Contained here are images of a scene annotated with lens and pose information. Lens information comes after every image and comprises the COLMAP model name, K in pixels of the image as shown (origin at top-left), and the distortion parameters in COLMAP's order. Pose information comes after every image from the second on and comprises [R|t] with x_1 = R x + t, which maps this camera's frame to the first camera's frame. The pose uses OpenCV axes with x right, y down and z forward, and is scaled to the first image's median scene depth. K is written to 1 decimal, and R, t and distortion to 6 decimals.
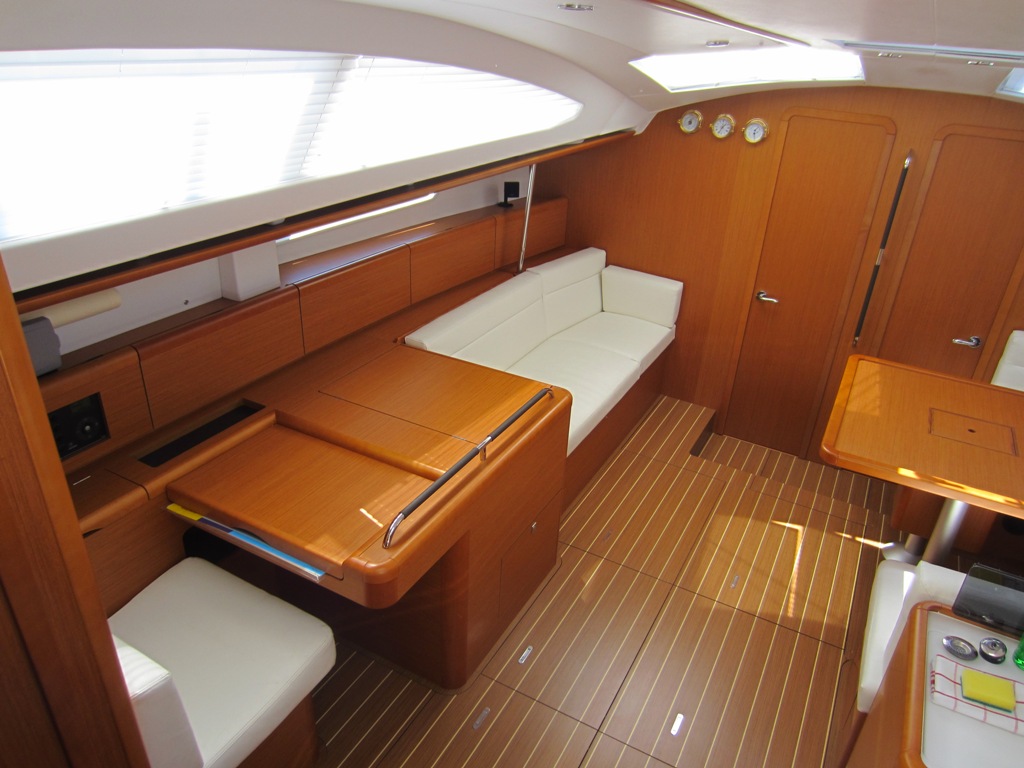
lens RADIAL K [[728.2, 0, 512.2], [0, 728.2, 387.8], [0, 0, 1]] dist [-0.040713, 0.026255]
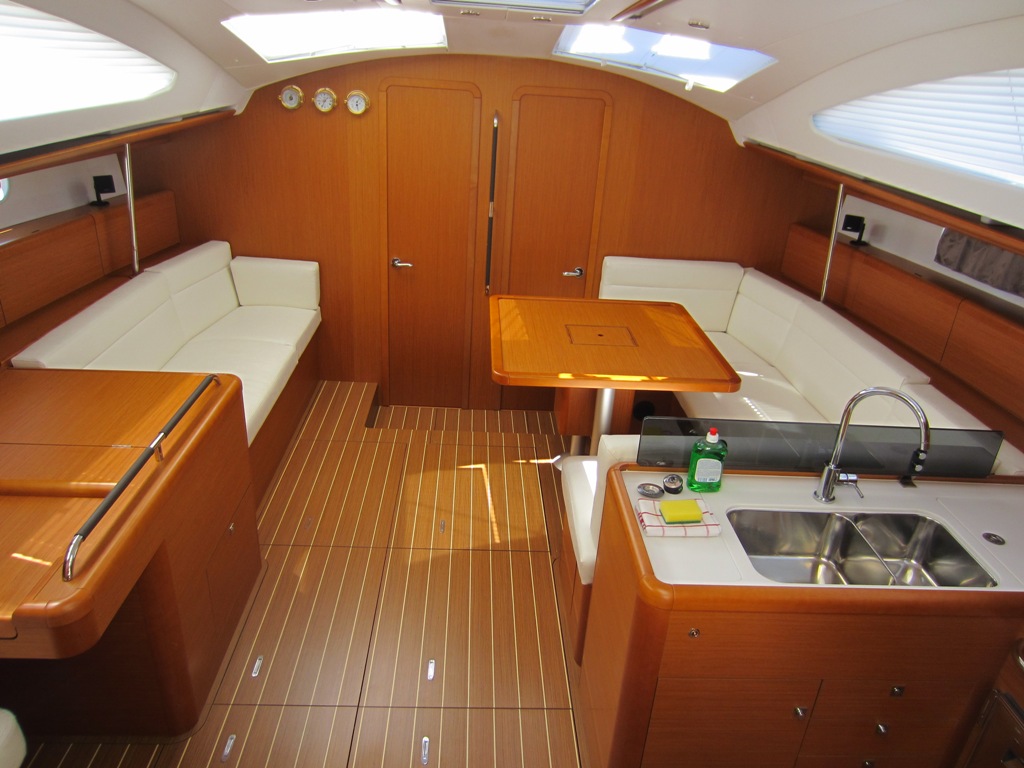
lens RADIAL K [[728.2, 0, 512.2], [0, 728.2, 387.8], [0, 0, 1]] dist [-0.040713, 0.026255]
pose [[0.855472, -0.213215, 0.471919, -0.050511], [0.224038, 0.973990, 0.033927, 0.058548], [-0.466878, 0.076704, 0.880989, 0.025763]]
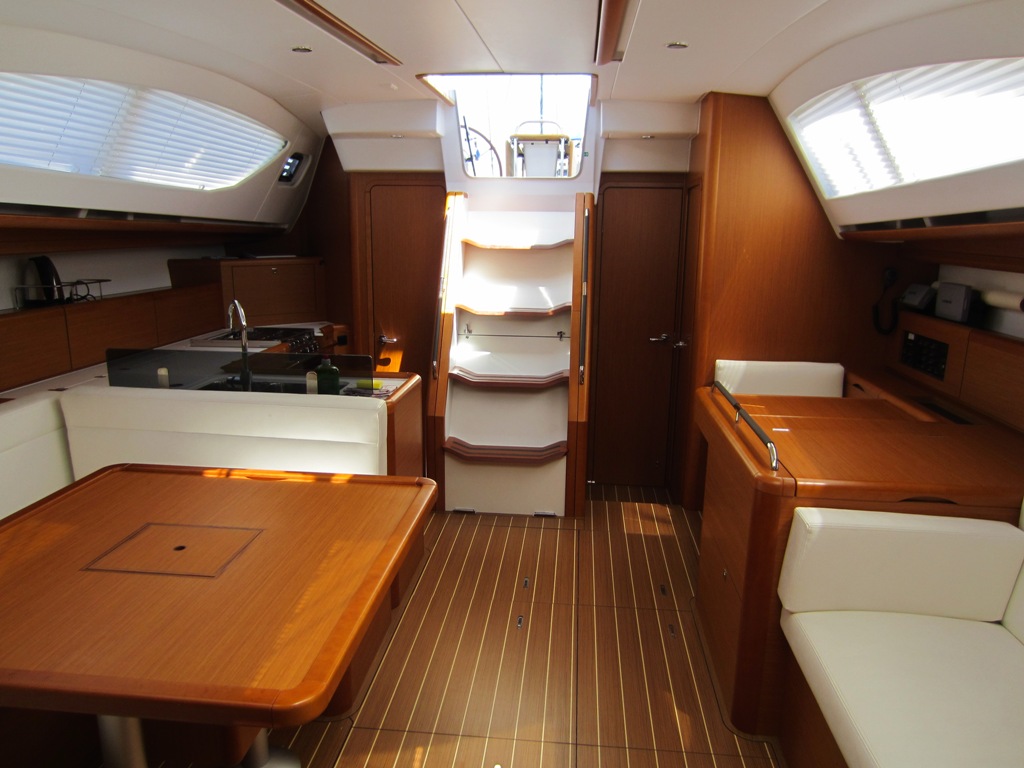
lens RADIAL K [[728.2, 0, 512.2], [0, 728.2, 387.8], [0, 0, 1]] dist [-0.040713, 0.026255]
pose [[-0.914968, 0.023867, -0.402820, 0.518965], [-0.239874, 0.770560, 0.590507, -0.370572], [0.324491, 0.636921, -0.699312, 1.170945]]
